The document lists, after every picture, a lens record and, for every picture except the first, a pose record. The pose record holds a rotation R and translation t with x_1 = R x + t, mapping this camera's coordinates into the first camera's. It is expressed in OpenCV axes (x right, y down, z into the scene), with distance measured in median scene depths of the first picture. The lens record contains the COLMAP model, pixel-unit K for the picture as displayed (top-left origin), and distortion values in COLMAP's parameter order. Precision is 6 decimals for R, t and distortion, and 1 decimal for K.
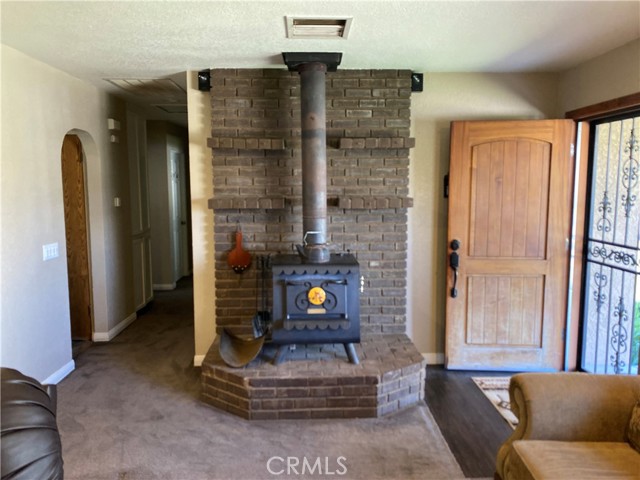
lens RADIAL K [[521.7, 0, 320.0], [0, 521.7, 240.0], [0, 0, 1]] dist [-0.011875, -0.011485]
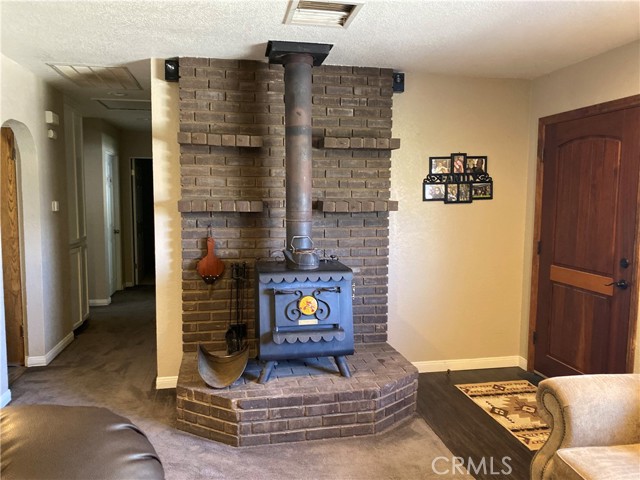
lens RADIAL K [[521.7, 0, 320.0], [0, 521.7, 240.0], [0, 0, 1]] dist [-0.011875, -0.011485]
pose [[0.985018, -0.007181, 0.172304, -0.127432], [0.011175, 0.999691, -0.022220, 0.011130], [-0.172091, 0.023813, 0.984793, 0.077291]]
